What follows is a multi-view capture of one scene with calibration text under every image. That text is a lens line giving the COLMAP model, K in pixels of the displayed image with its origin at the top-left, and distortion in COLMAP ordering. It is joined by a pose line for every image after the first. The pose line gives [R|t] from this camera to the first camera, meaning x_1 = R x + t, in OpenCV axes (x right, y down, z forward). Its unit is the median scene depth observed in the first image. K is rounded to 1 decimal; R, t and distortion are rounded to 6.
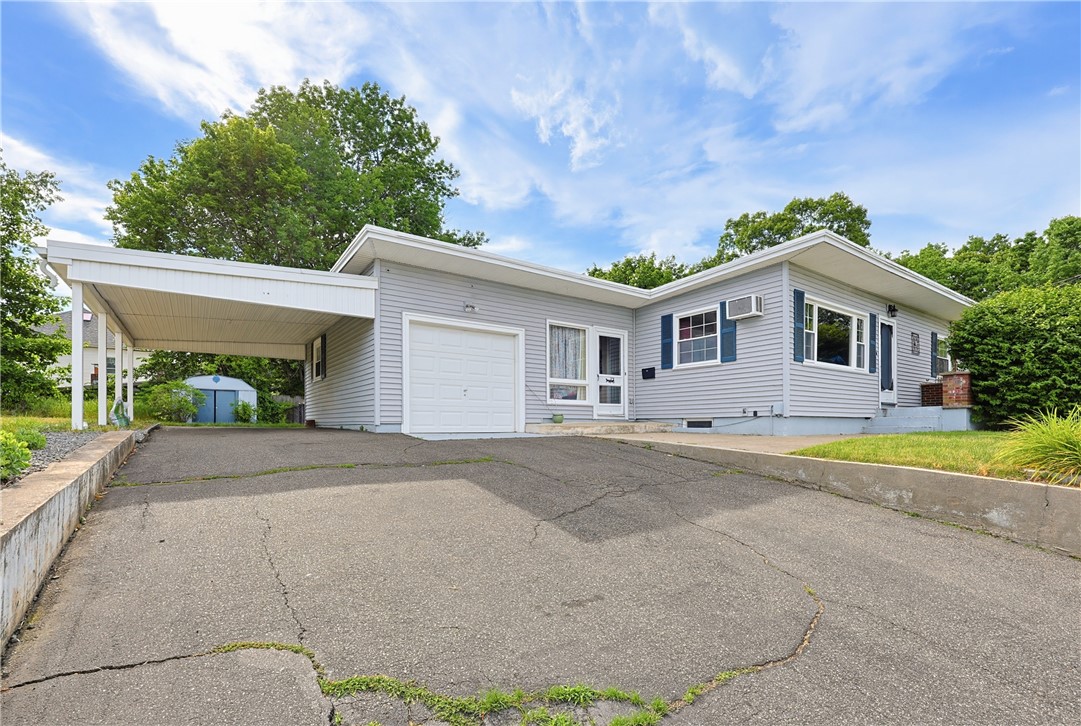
lens RADIAL K [[475.0, 0, 540.2], [0, 475.0, 390.4], [0, 0, 1]] dist [-0.001842, -0.000300]
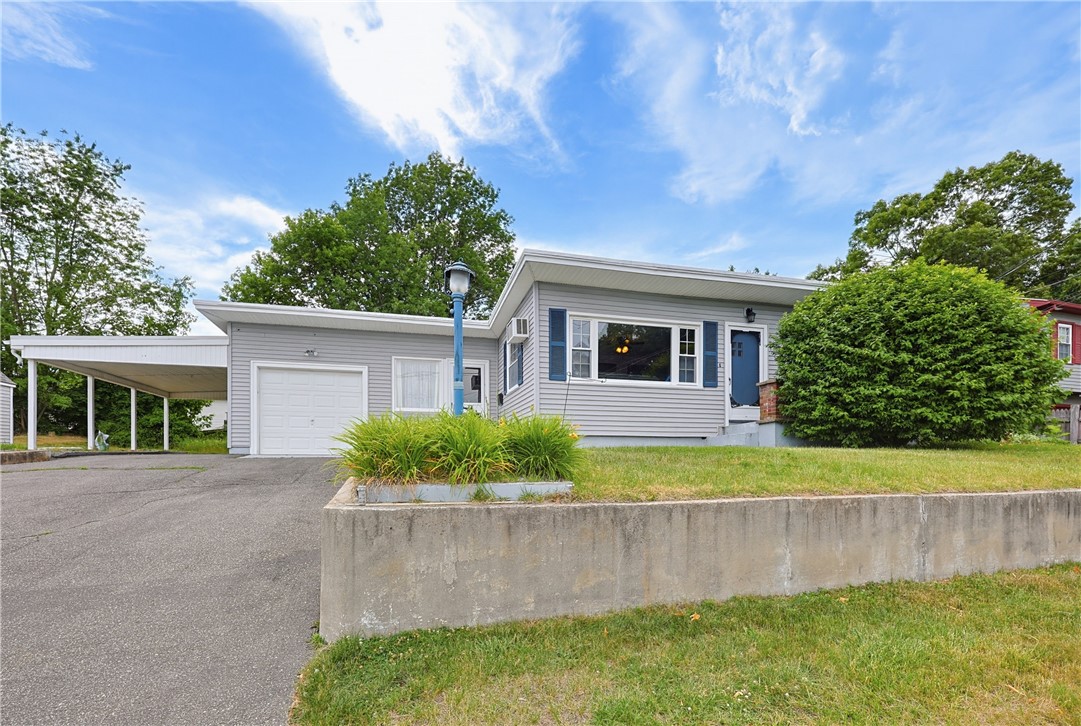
lens RADIAL K [[484.5, 0, 540.4], [0, 484.5, 429.4], [0, 0, 1]] dist [-0.001846, 0.006159]
pose [[0.938060, -0.026037, -0.345493, 0.719585], [0.027003, 0.999633, -0.002018, 0.036633], [0.345418, -0.007437, 0.938419, 0.026991]]
